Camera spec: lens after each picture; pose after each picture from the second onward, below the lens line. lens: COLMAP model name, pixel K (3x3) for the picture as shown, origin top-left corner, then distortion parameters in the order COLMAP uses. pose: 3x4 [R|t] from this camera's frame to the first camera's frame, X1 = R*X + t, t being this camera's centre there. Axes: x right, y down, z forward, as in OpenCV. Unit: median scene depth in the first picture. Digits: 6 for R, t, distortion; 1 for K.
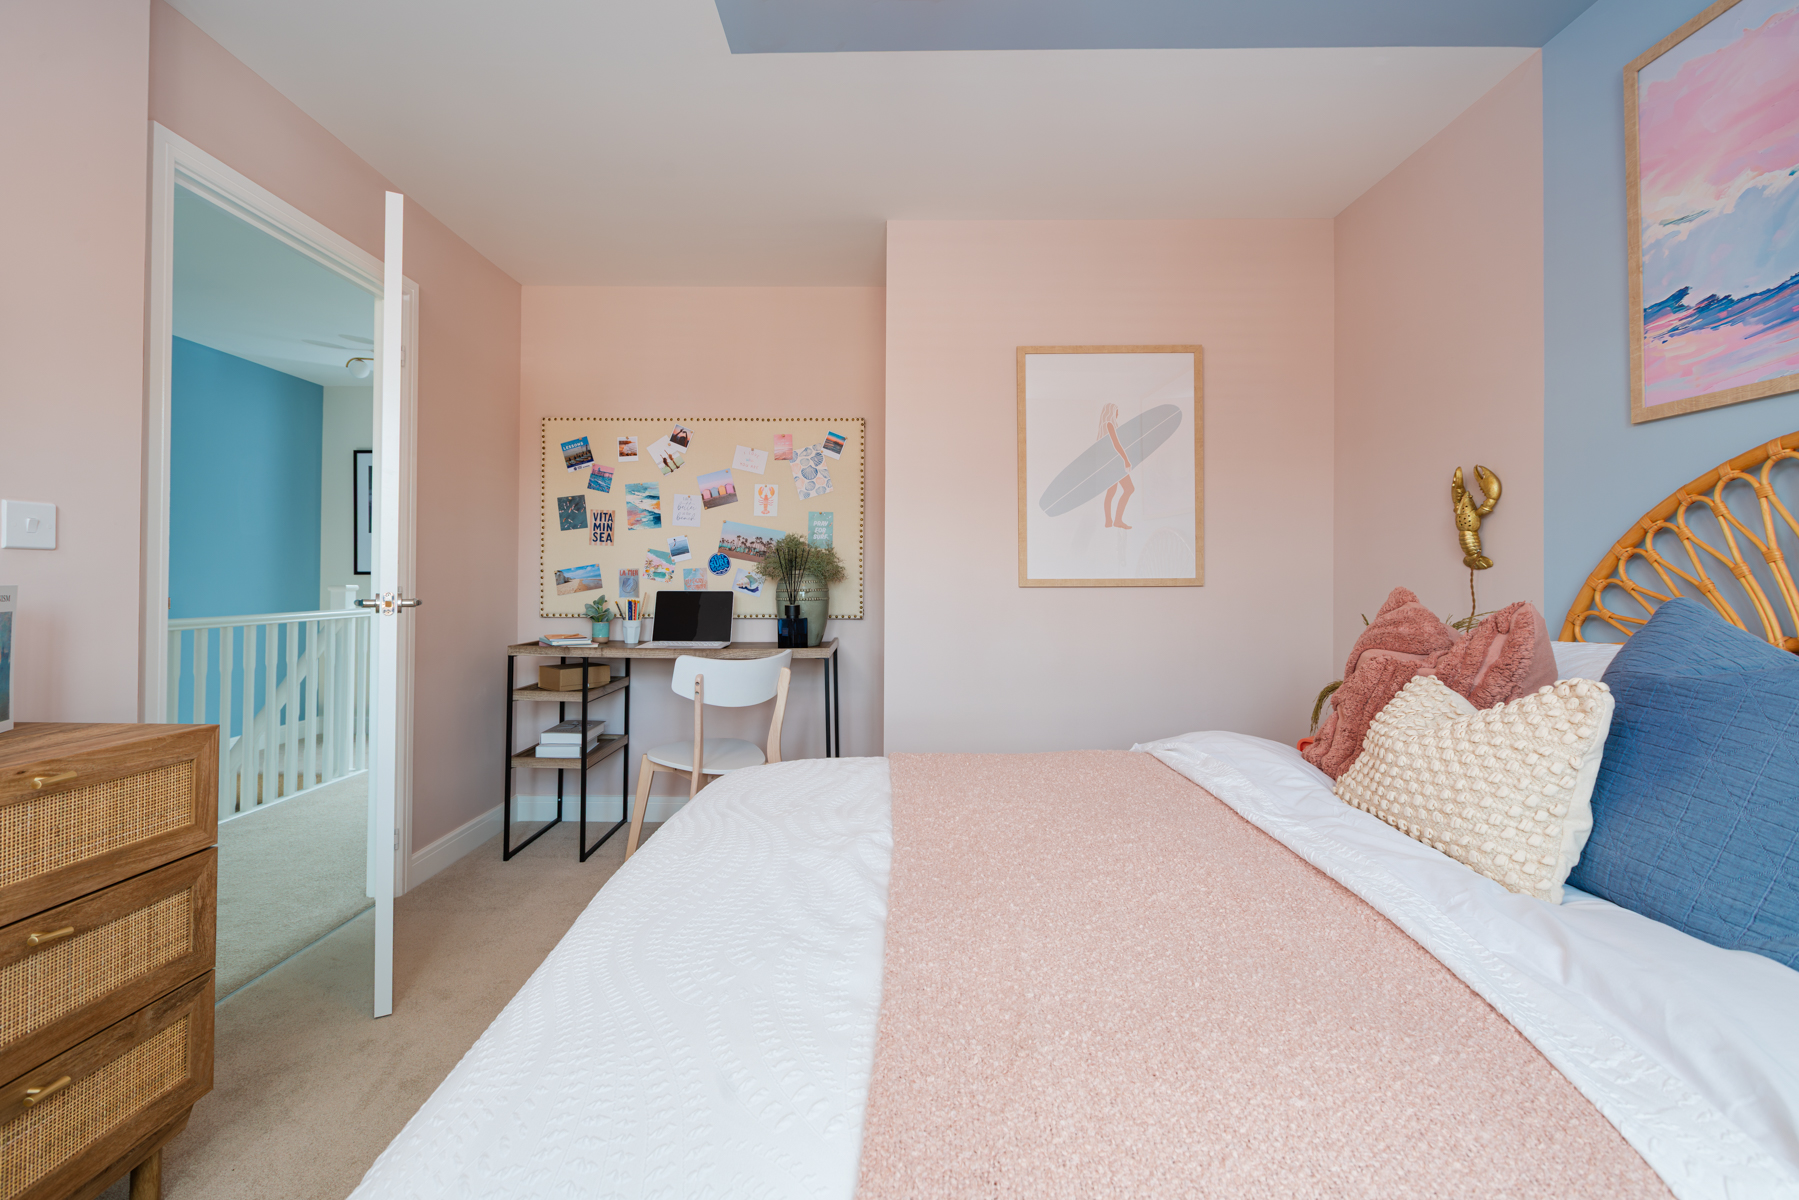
lens RADIAL K [[816.8, 0, 892.1], [0, 816.8, 589.3], [0, 0, 1]] dist [-0.001152, 0.001322]
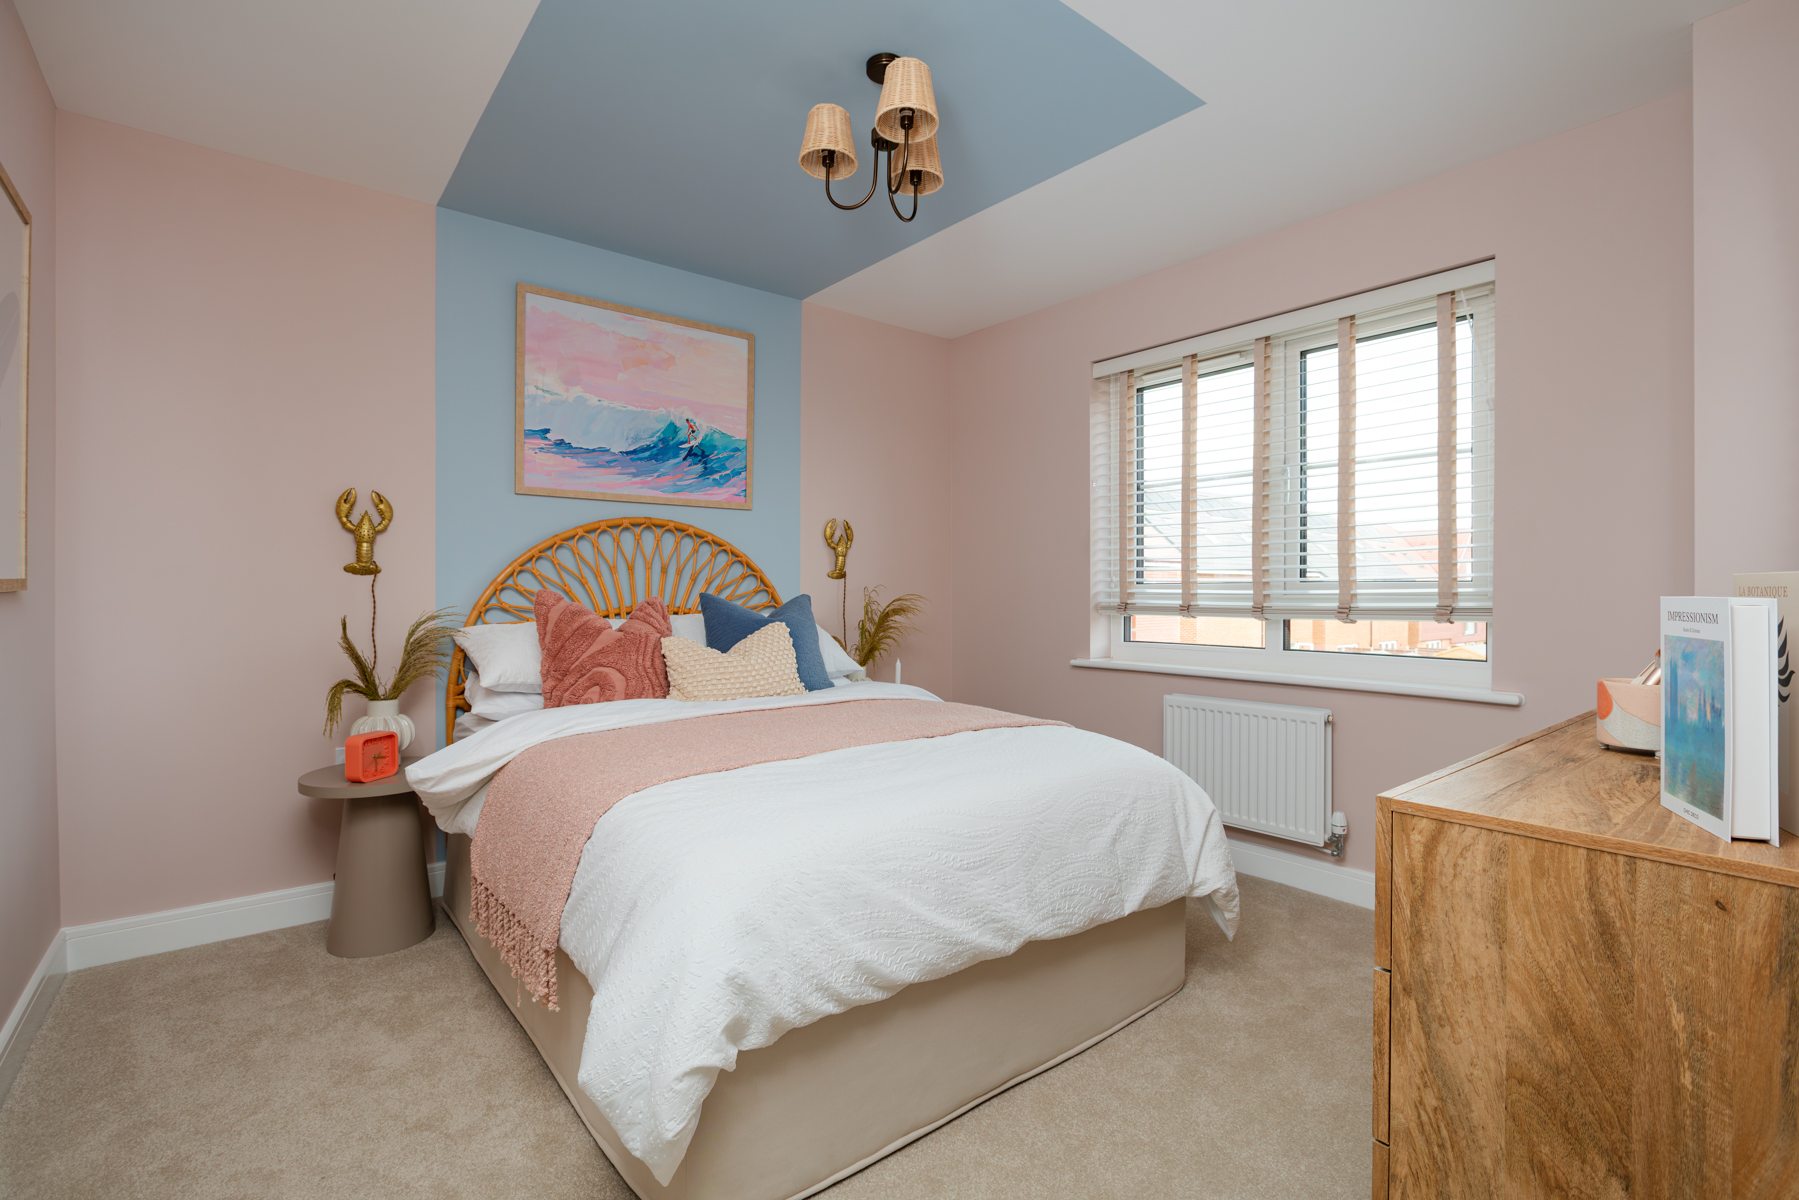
lens RADIAL K [[817.4, 0, 895.7], [0, 817.4, 593.0], [0, 0, 1]] dist [-0.014002, 0.000146]
pose [[-0.633954, -0.007745, 0.773332, -0.940666], [0.000410, 0.999946, 0.010351, -0.011932], [-0.773371, 0.006879, -0.633917, 1.510485]]
